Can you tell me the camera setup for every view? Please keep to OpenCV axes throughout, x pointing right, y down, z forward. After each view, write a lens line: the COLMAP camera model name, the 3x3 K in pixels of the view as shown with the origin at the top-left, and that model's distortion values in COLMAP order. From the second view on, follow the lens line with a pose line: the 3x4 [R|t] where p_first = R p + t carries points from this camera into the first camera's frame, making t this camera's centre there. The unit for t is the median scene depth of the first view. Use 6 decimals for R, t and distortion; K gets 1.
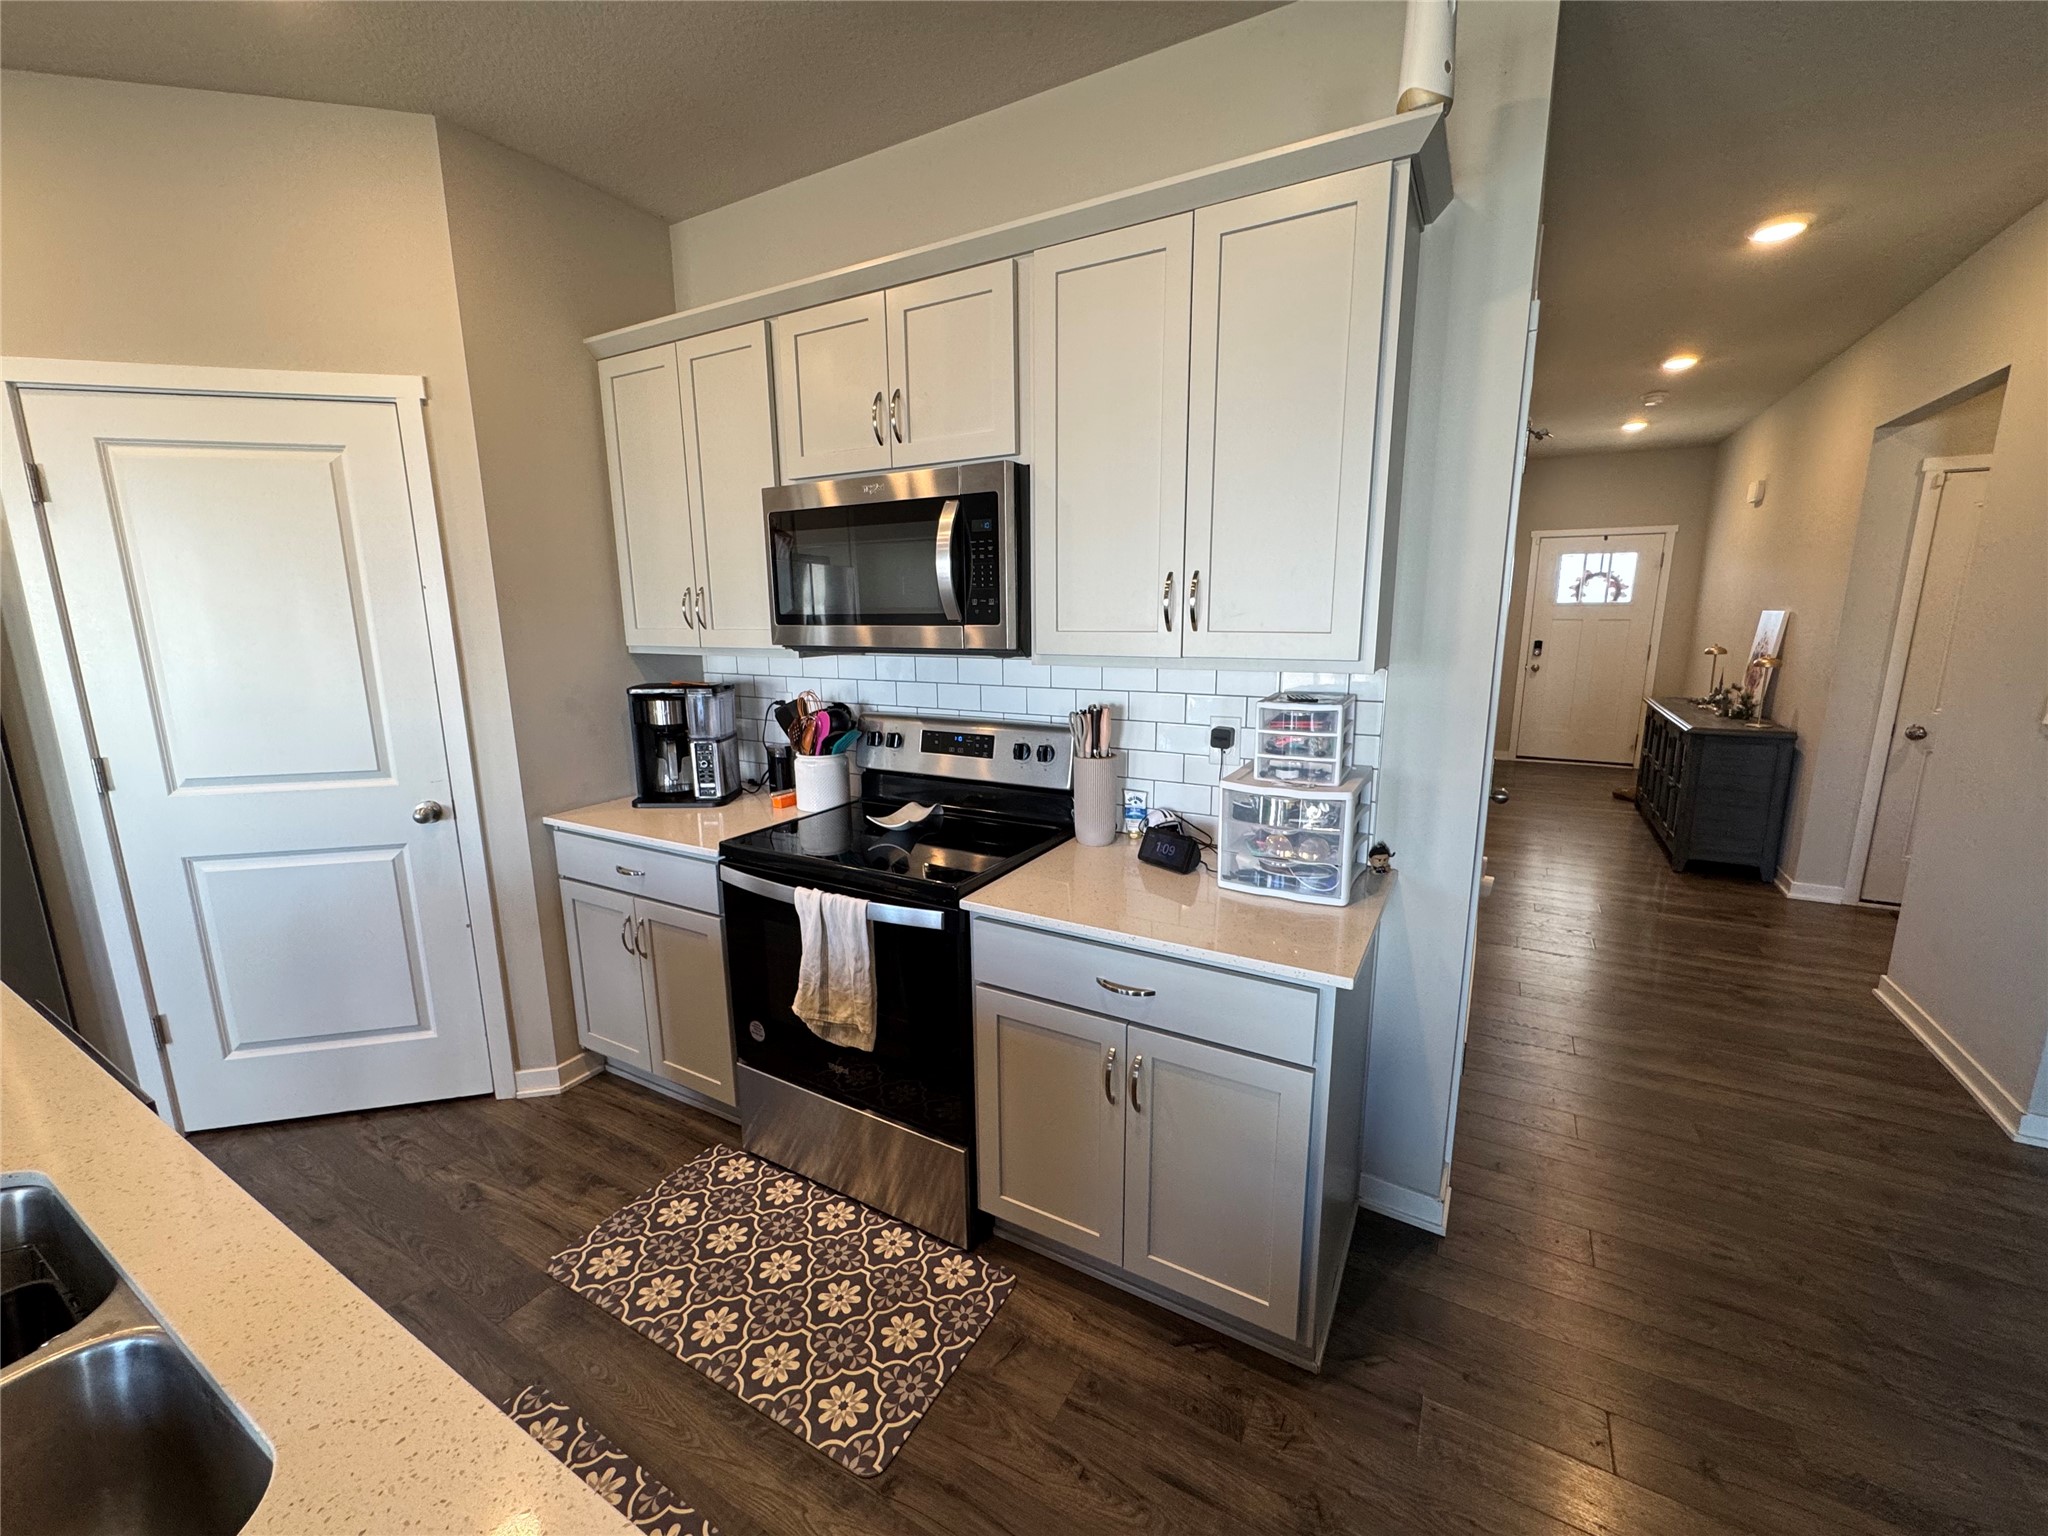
lens RADIAL K [[820.7, 0, 1025.6], [0, 820.7, 765.6], [0, 0, 1]] dist [-0.004702, 0.000689]
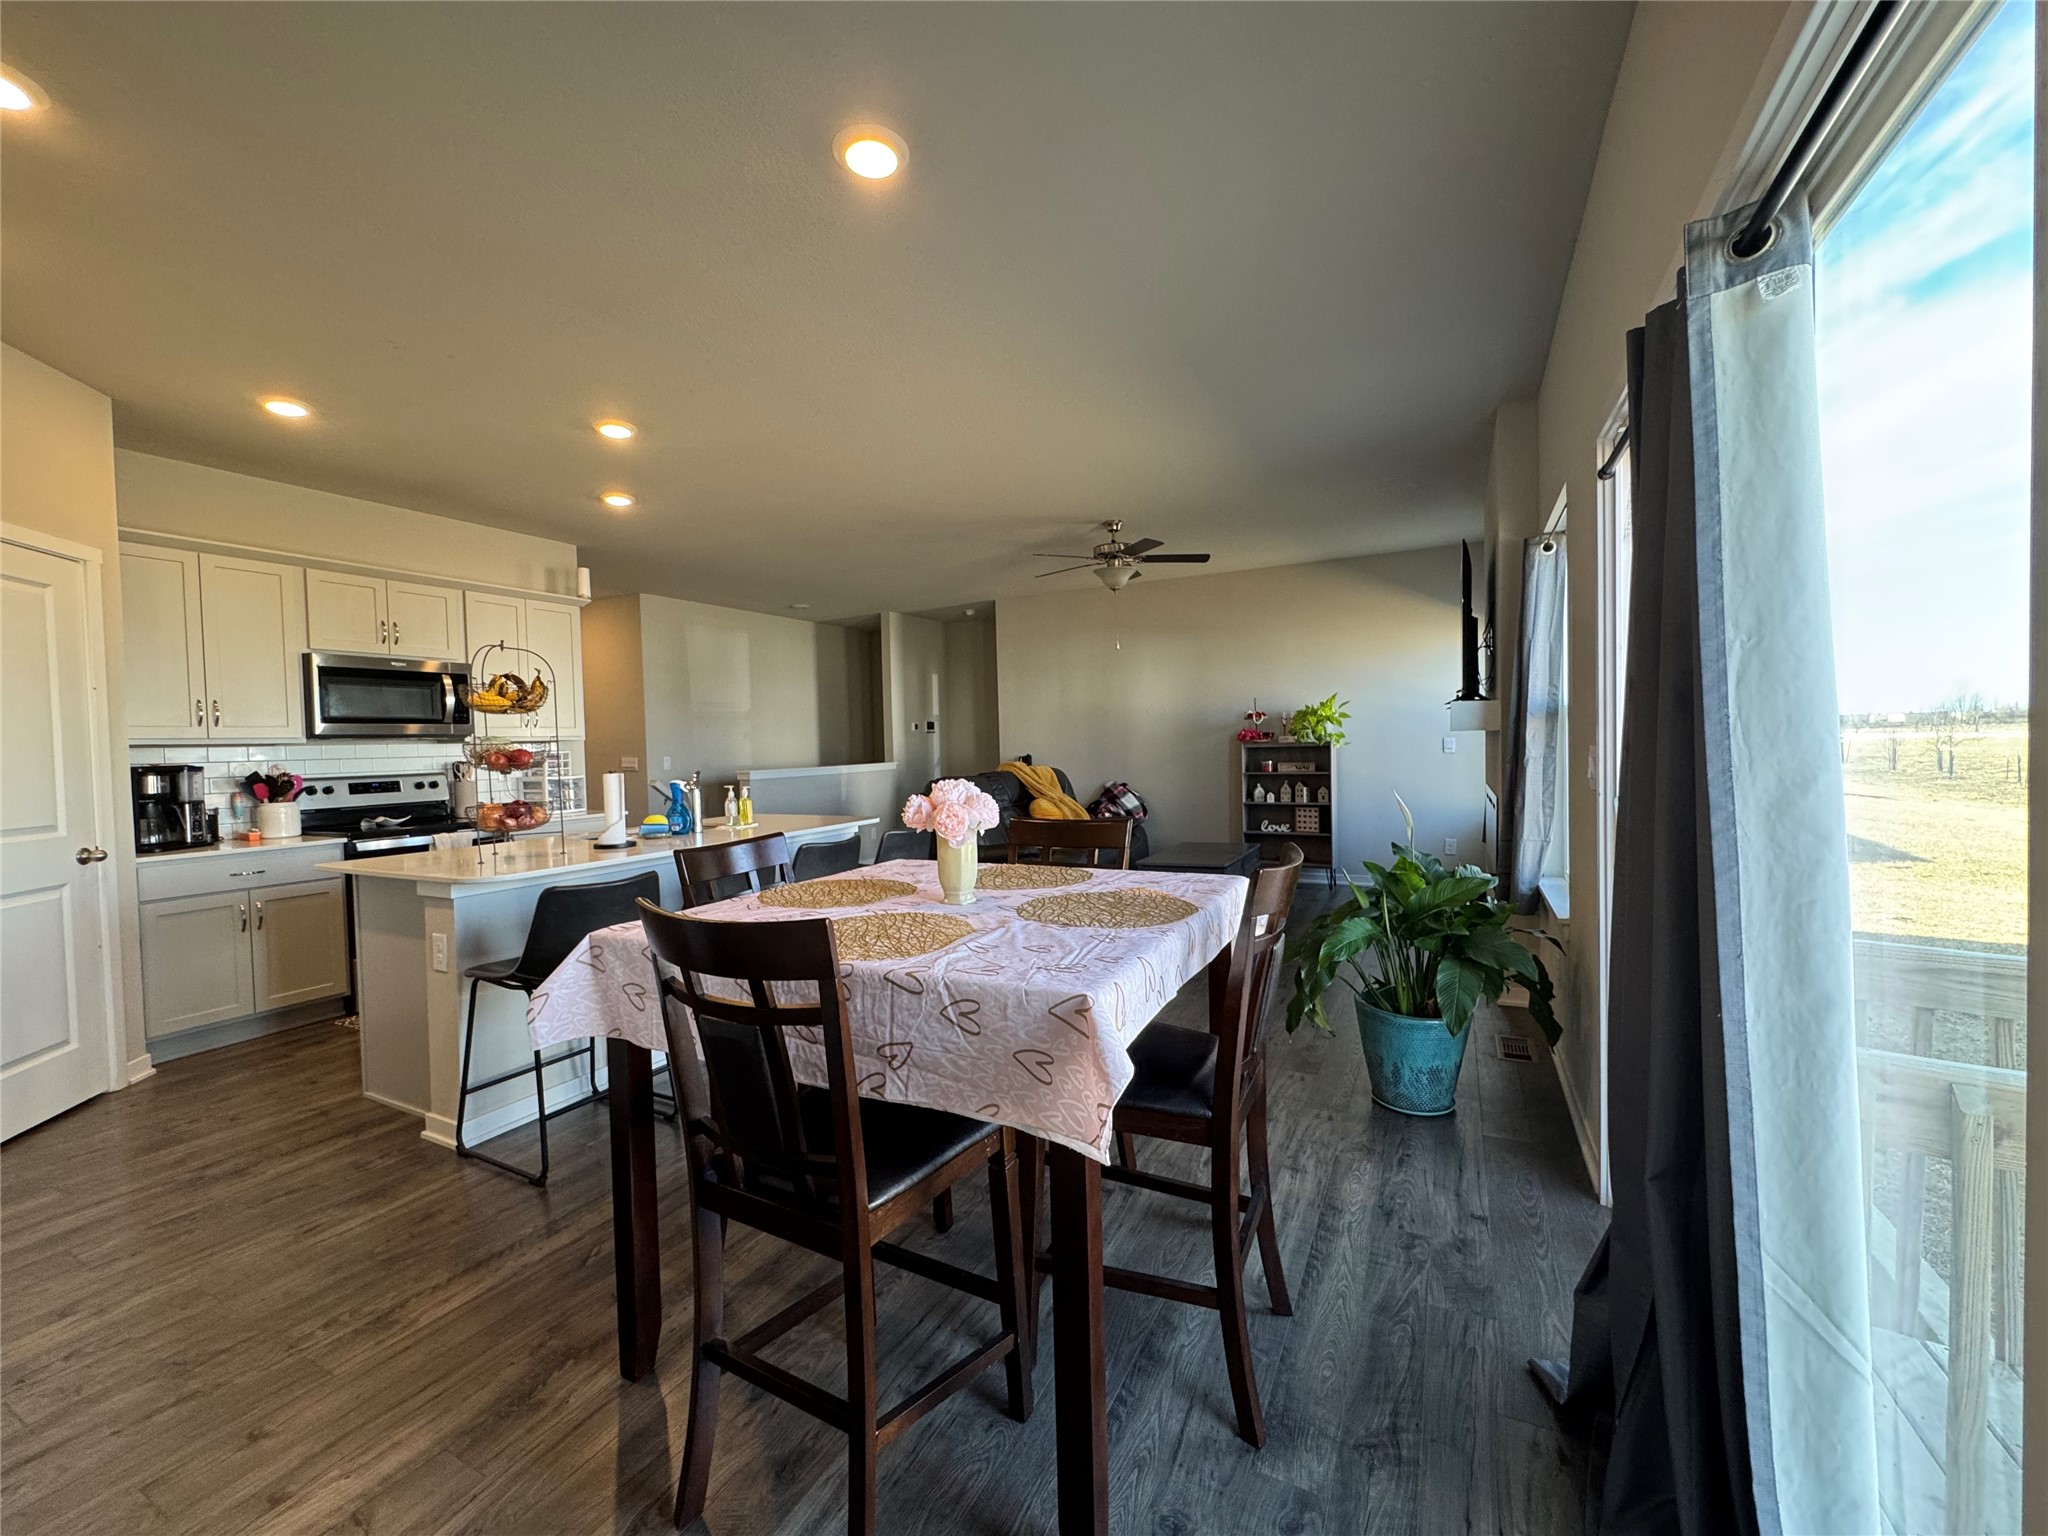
lens RADIAL K [[820.7, 0, 1026.1], [0, 820.7, 765.4], [0, 0, 1]] dist [-0.004702, 0.000689]
pose [[-0.044451, -0.019519, 0.998821, -2.189341], [0.213396, 0.976548, 0.028580, 0.205757], [-0.975954, 0.214414, -0.039243, -0.461189]]
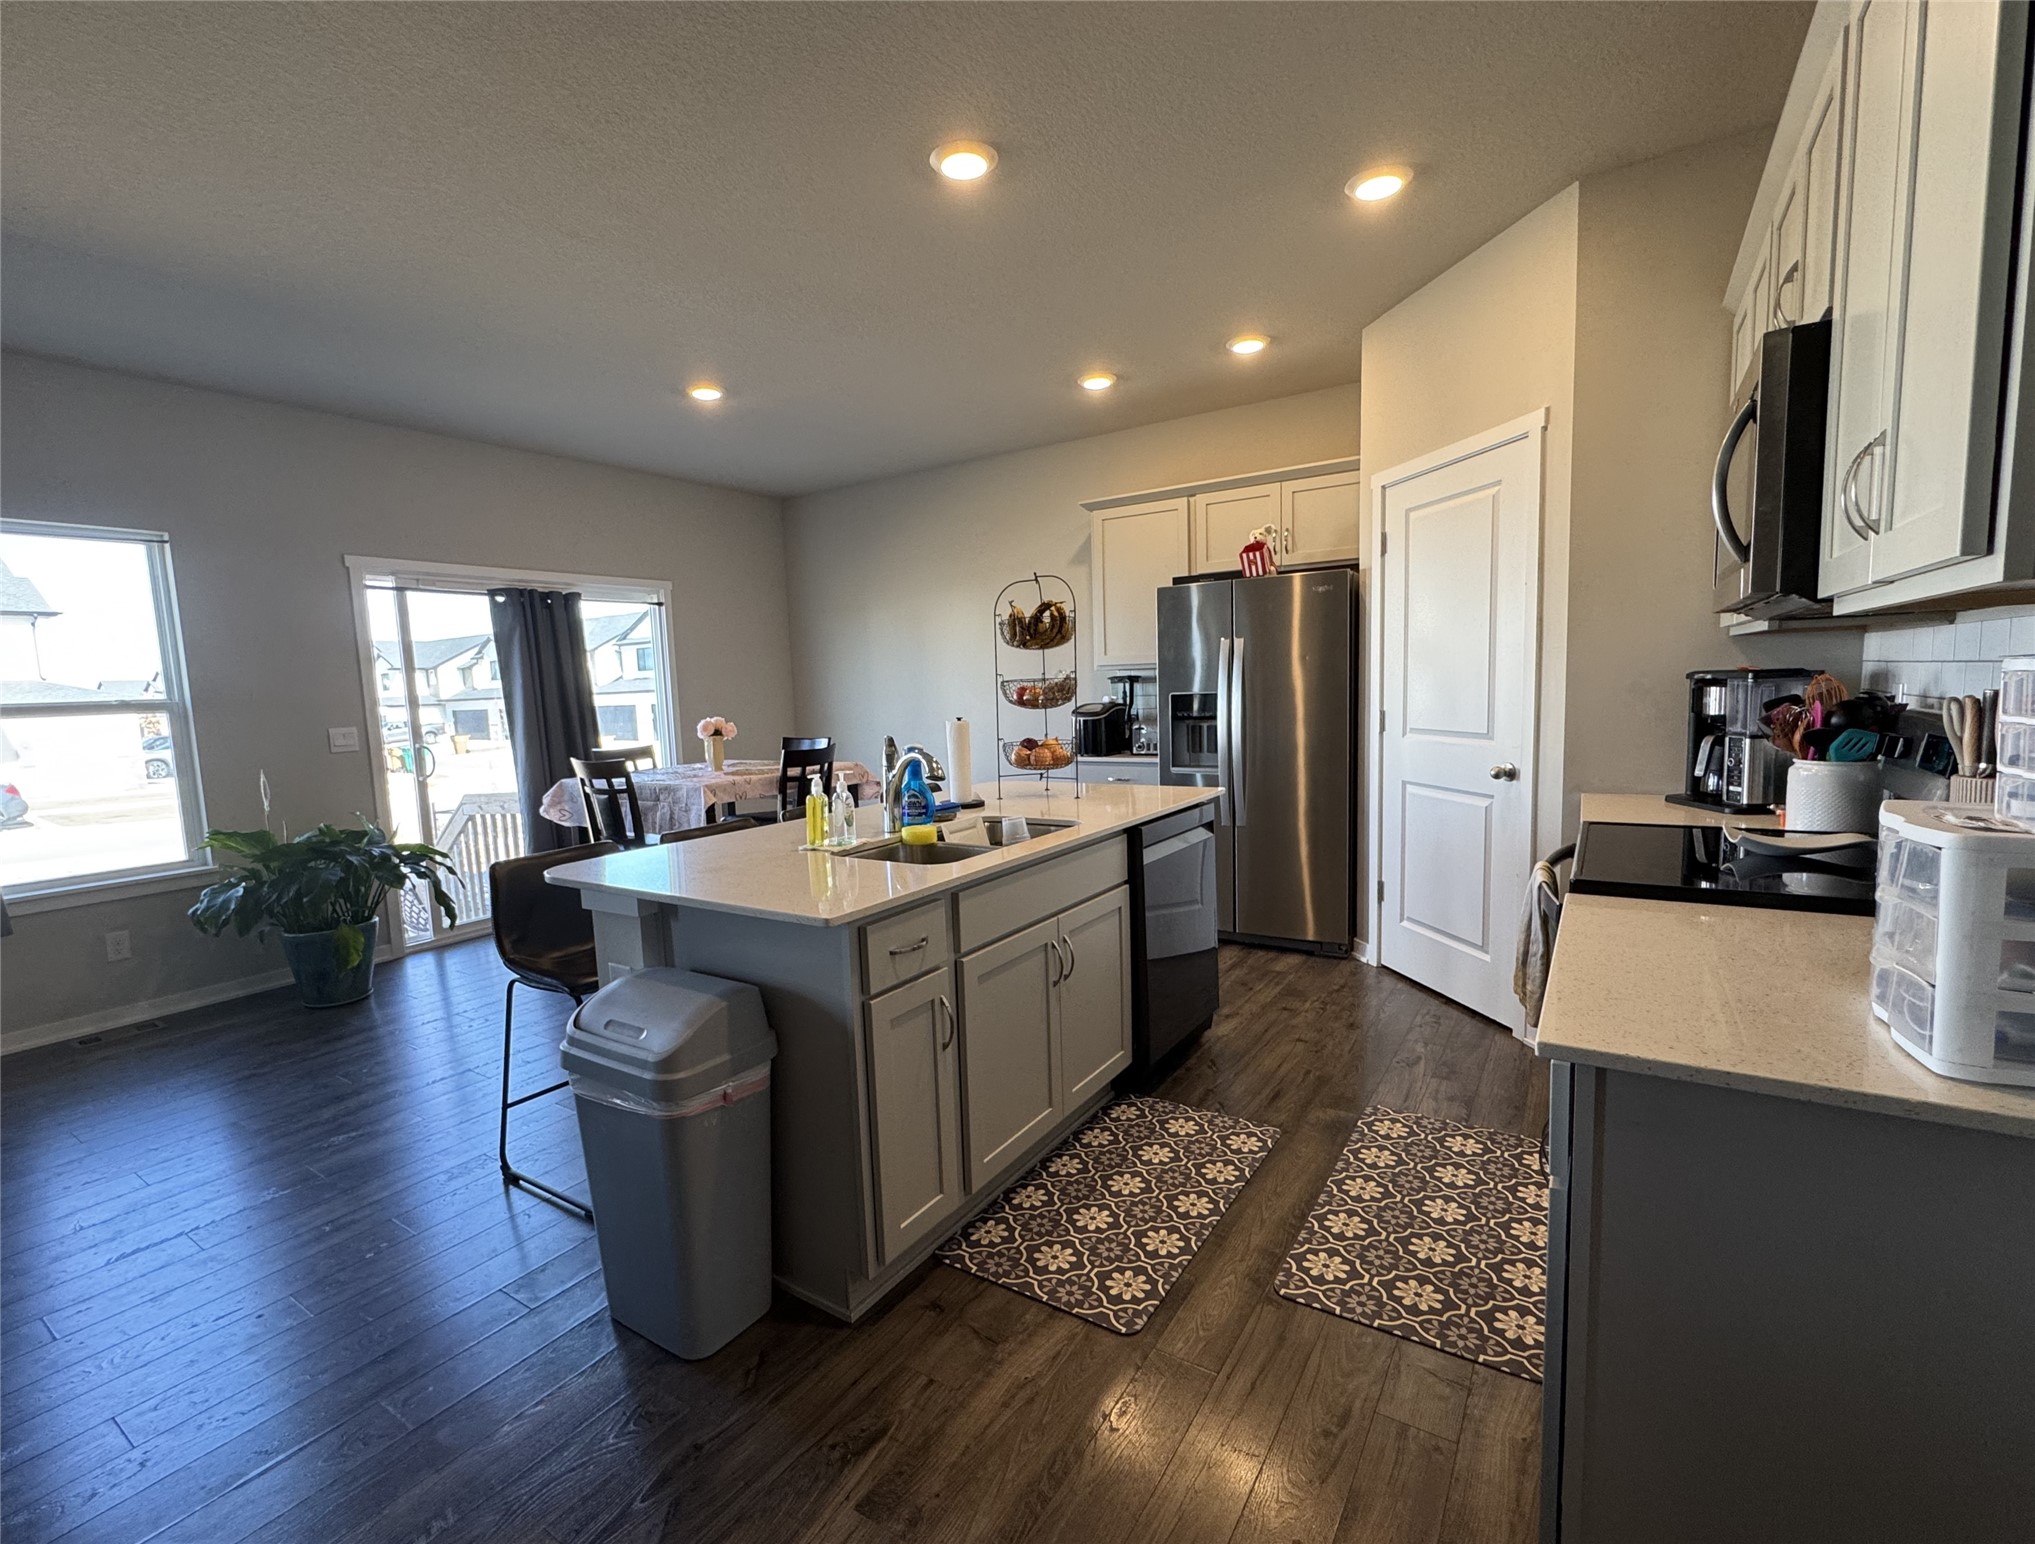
lens RADIAL K [[920.4, 0, 988.5], [0, 920.4, 789.6], [0, 0, 1]] dist [-0.007224, 0.001303]
pose [[-0.073461, 0.125056, -0.989426, 0.696318], [-0.149496, 0.979516, 0.134903, 0.014544], [0.986030, 0.157825, -0.053261, 0.340677]]
